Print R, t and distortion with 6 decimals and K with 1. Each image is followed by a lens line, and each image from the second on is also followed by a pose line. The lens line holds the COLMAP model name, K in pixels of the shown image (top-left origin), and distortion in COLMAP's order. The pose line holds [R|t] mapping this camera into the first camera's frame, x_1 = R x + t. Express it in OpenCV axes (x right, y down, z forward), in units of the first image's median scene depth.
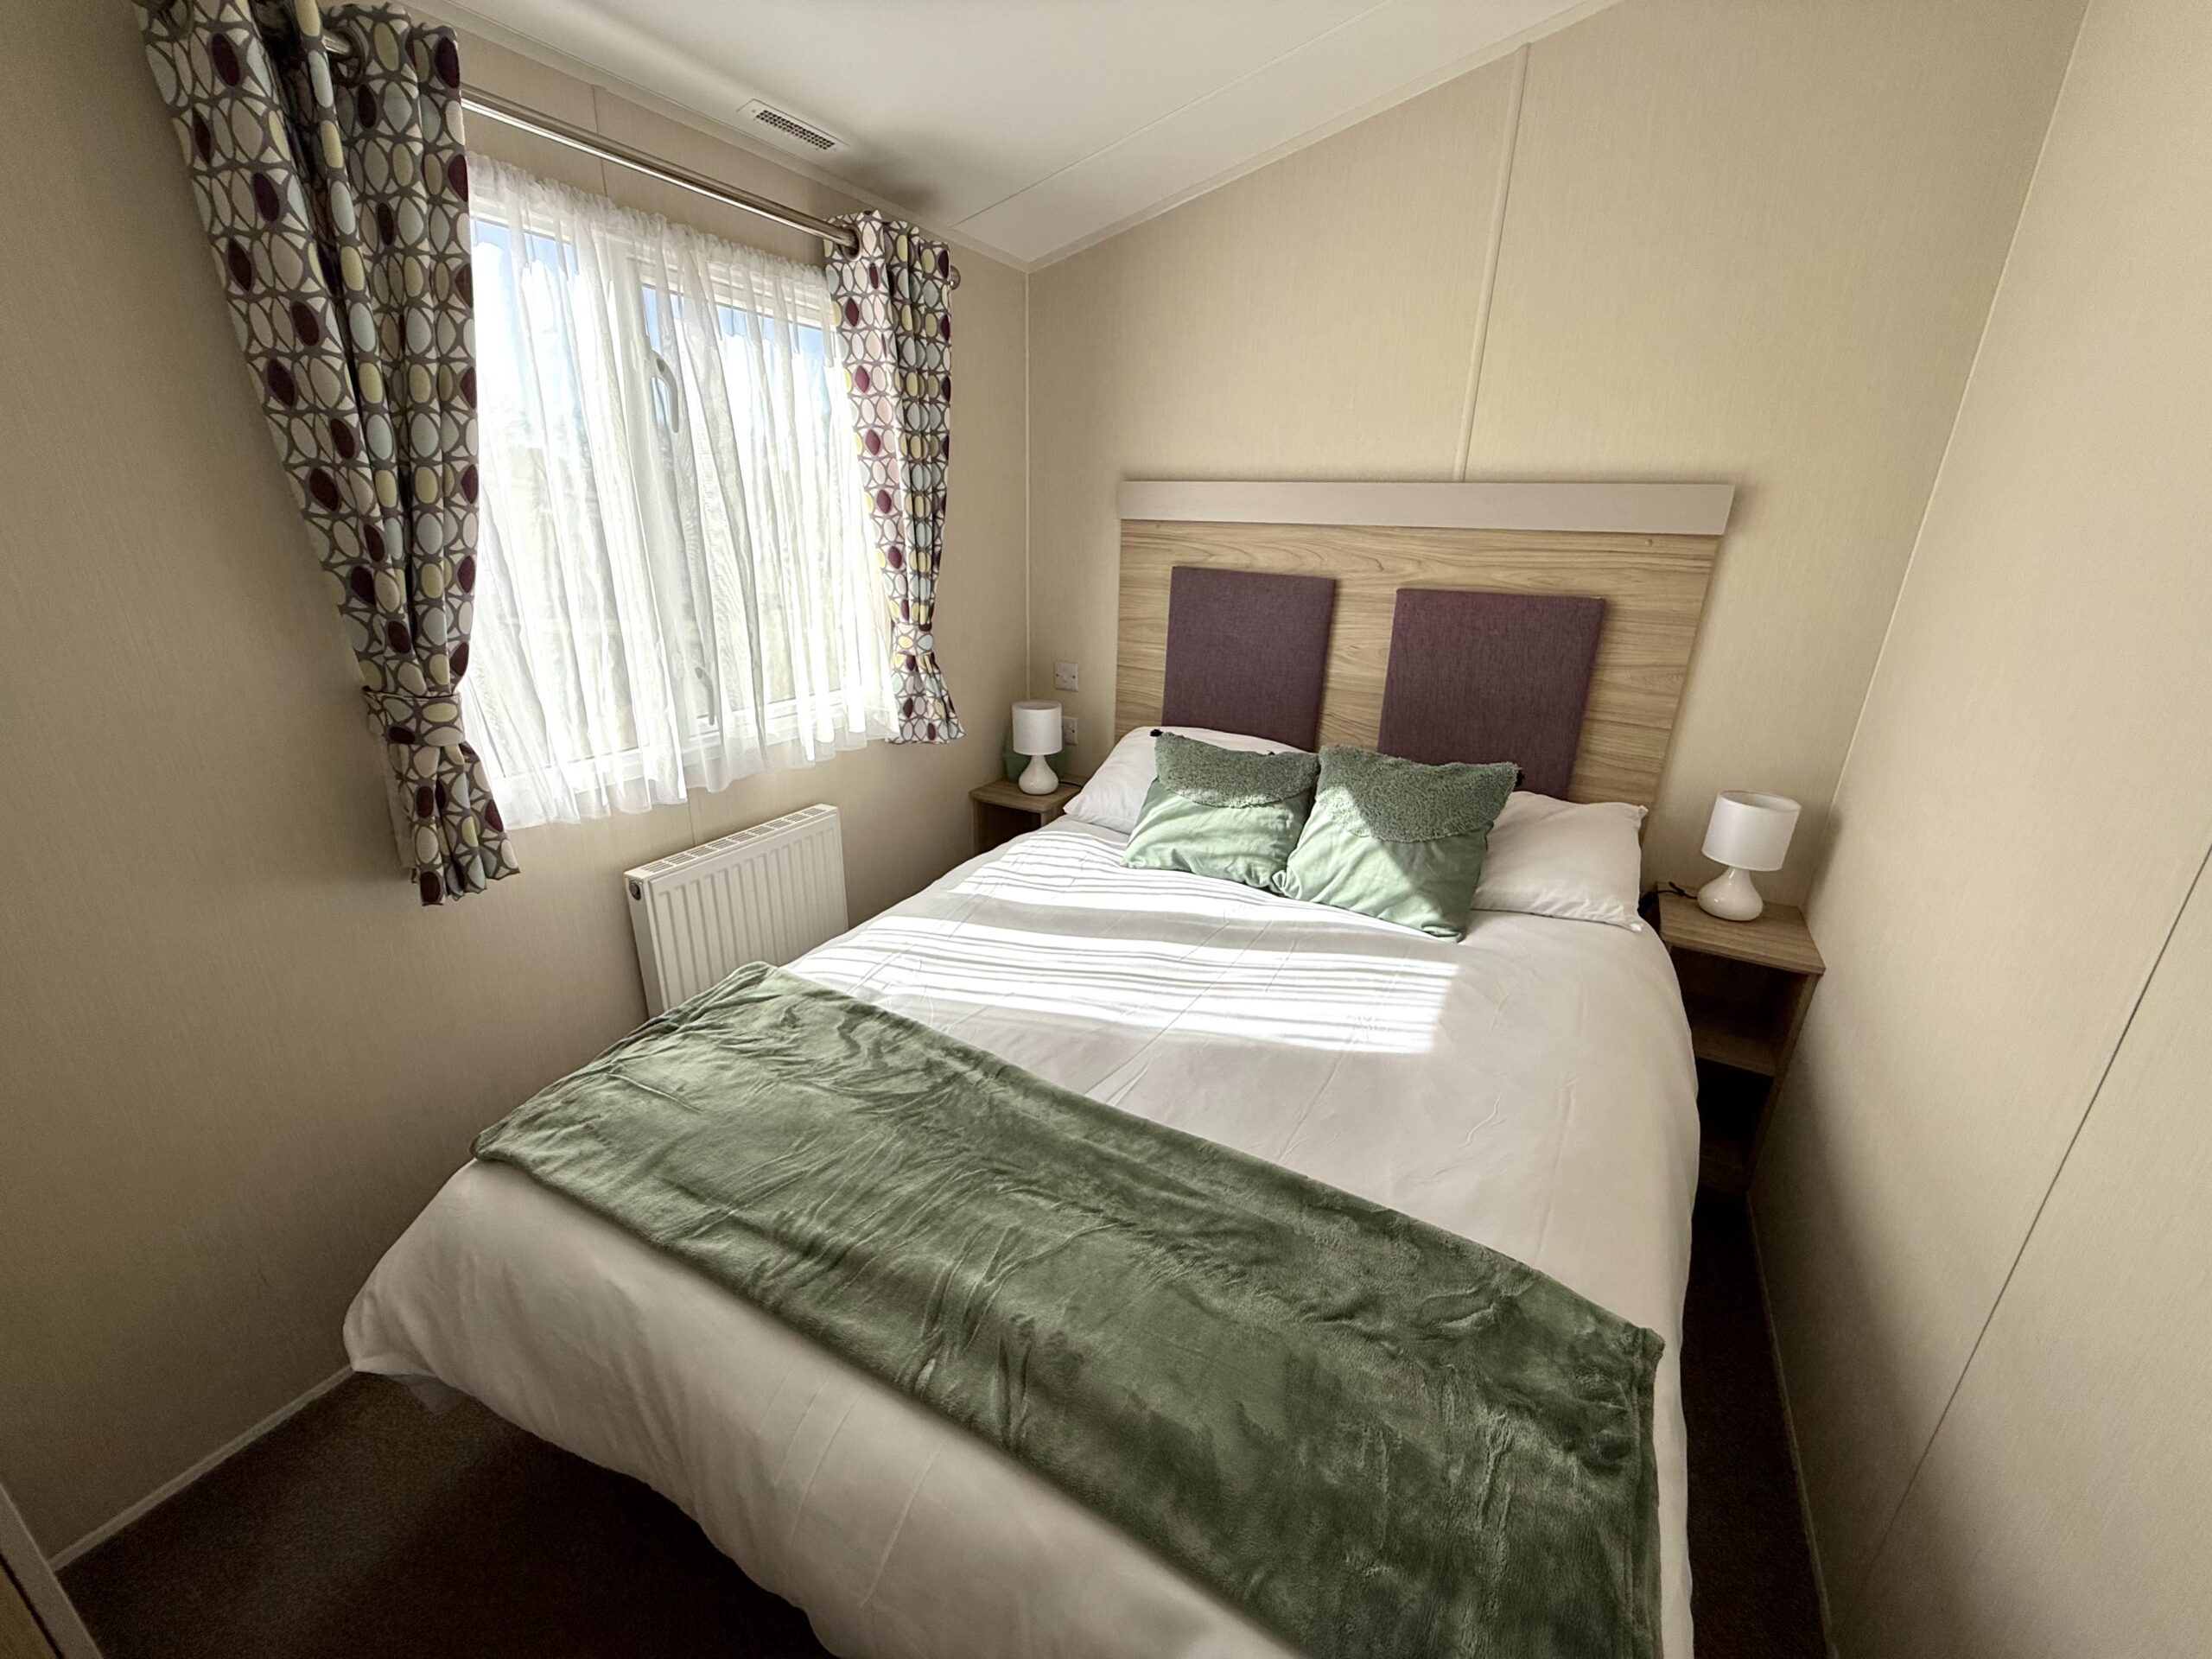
lens RADIAL K [[884.6, 0, 1106.0], [0, 884.6, 829.5], [0, 0, 1]] dist [0.008832, 0.000274]
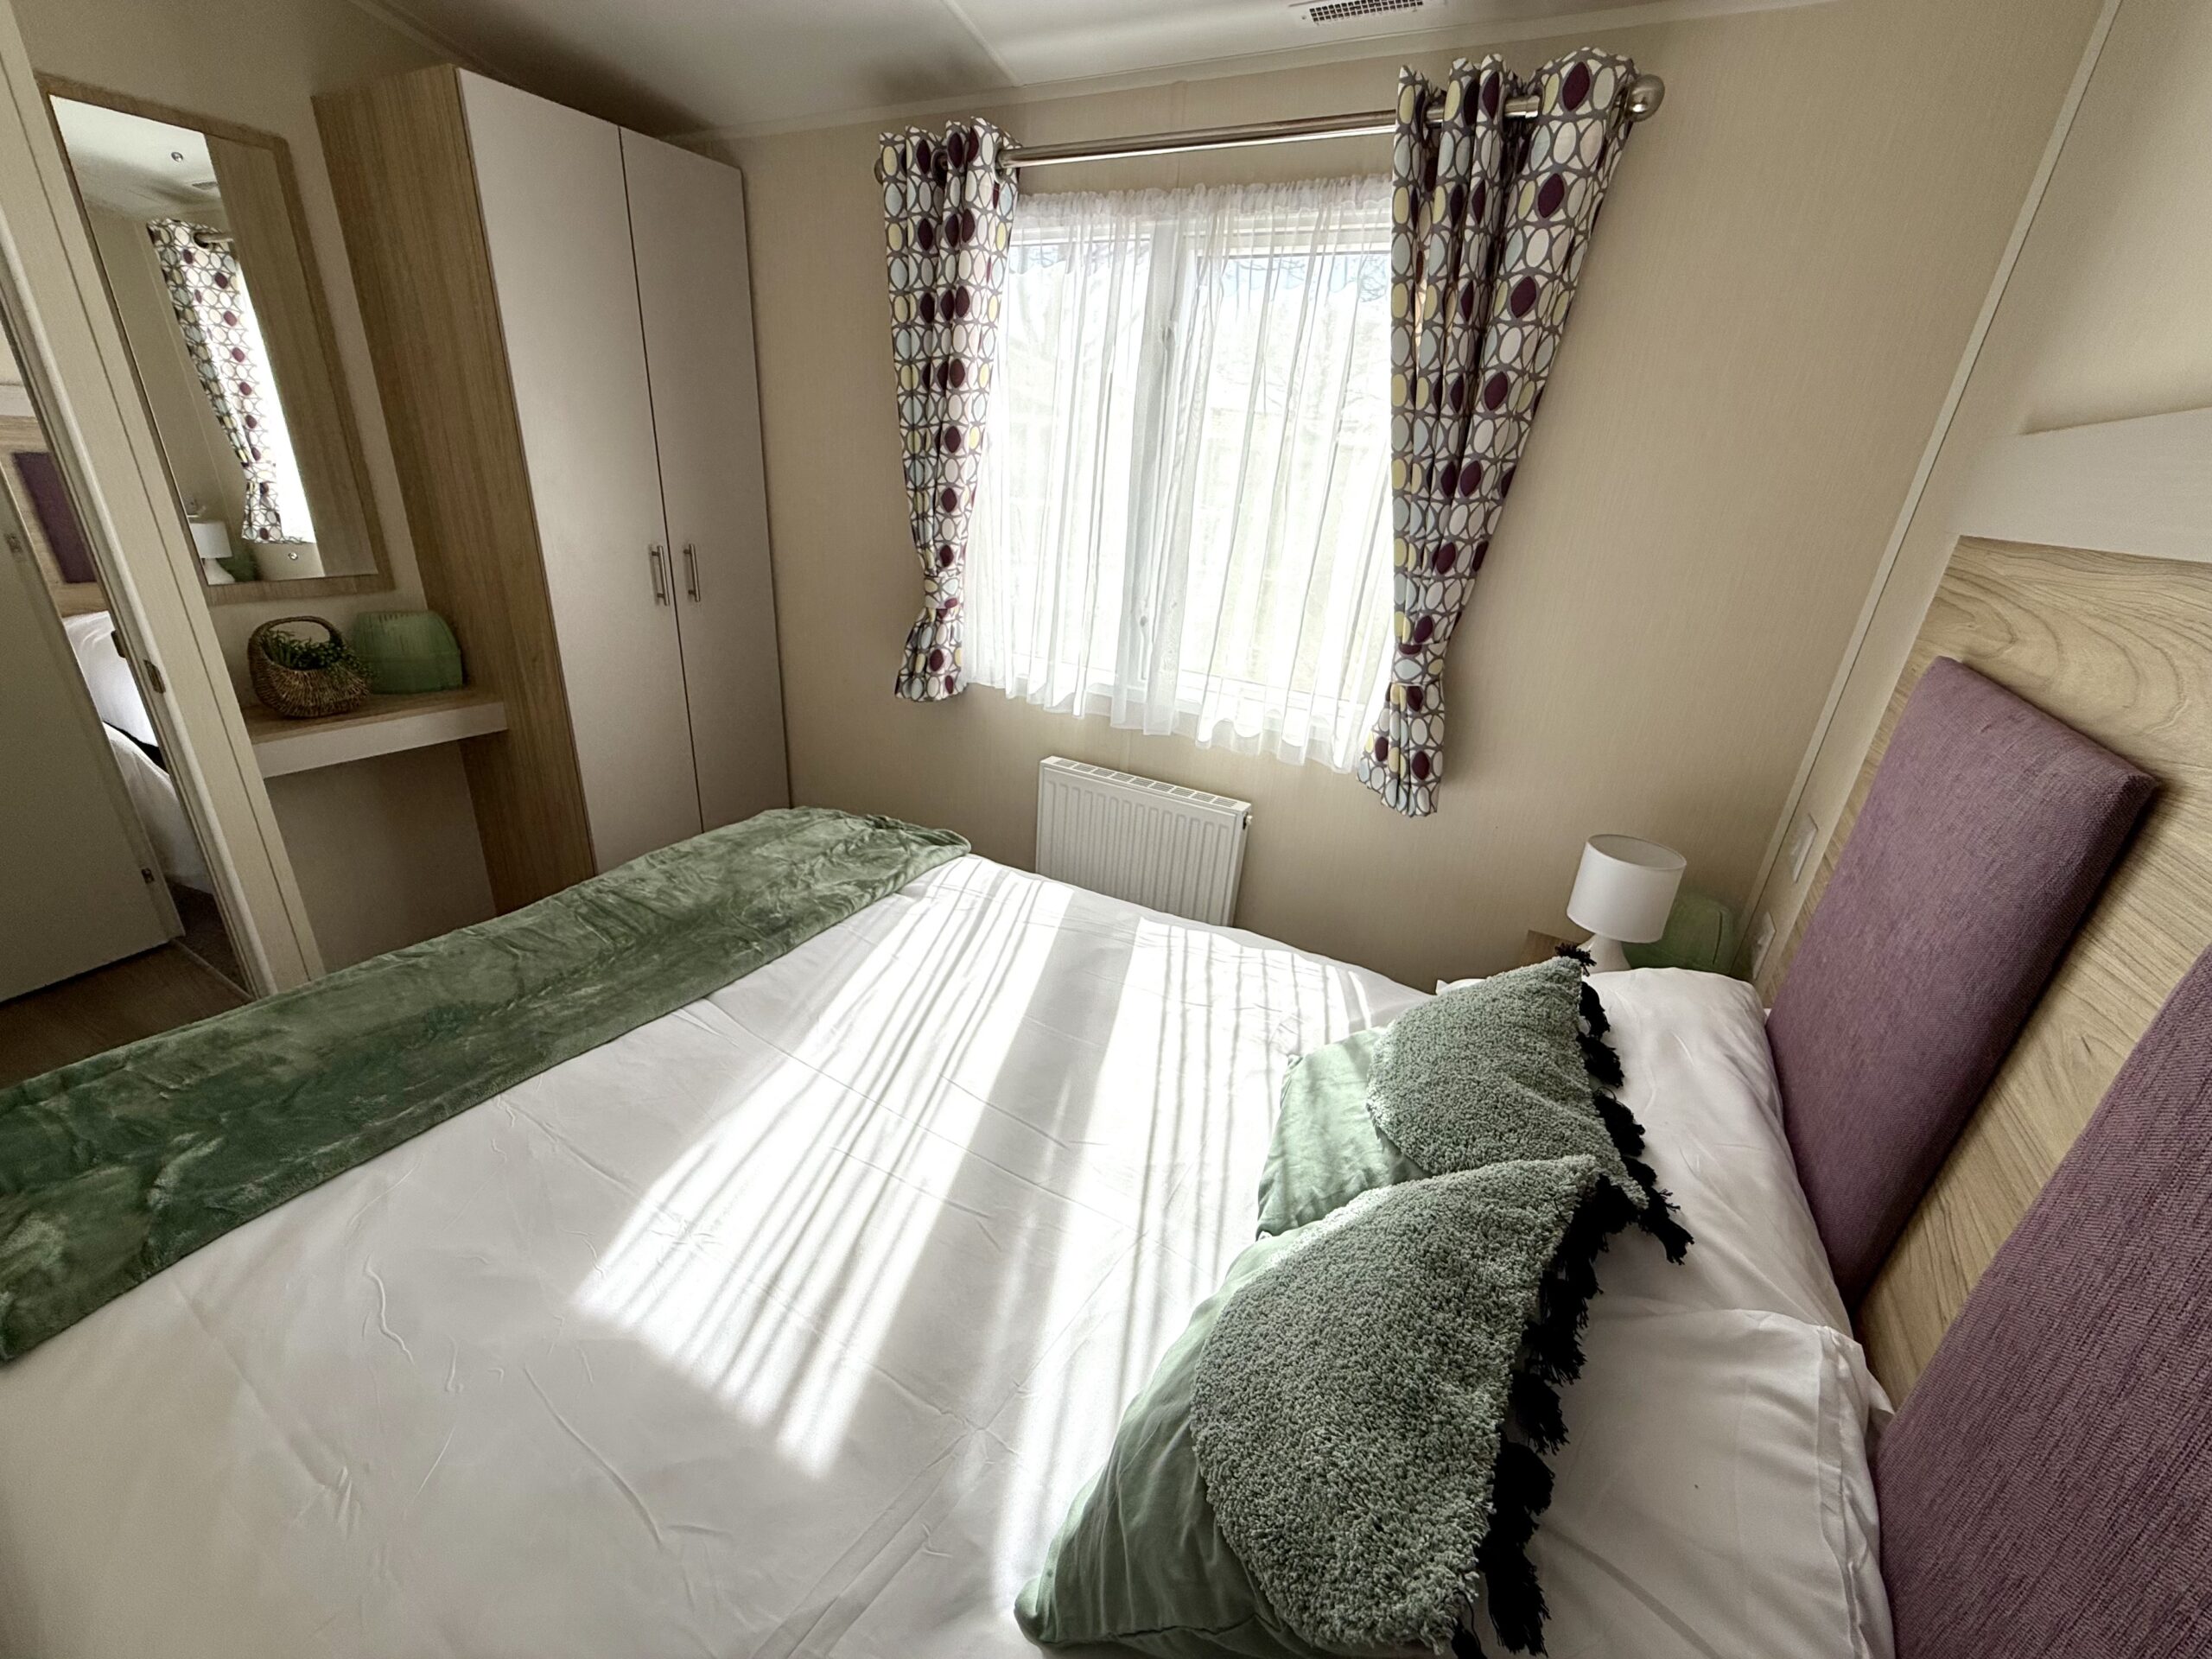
lens RADIAL K [[884.6, 0, 1106.0], [0, 884.6, 829.5], [0, 0, 1]] dist [0.008832, 0.000274]
pose [[0.000991, 0.367141, -0.930165, 0.659564], [-0.398135, 0.853410, 0.336422, -0.311208], [0.917326, 0.369997, 0.147018, 0.905303]]
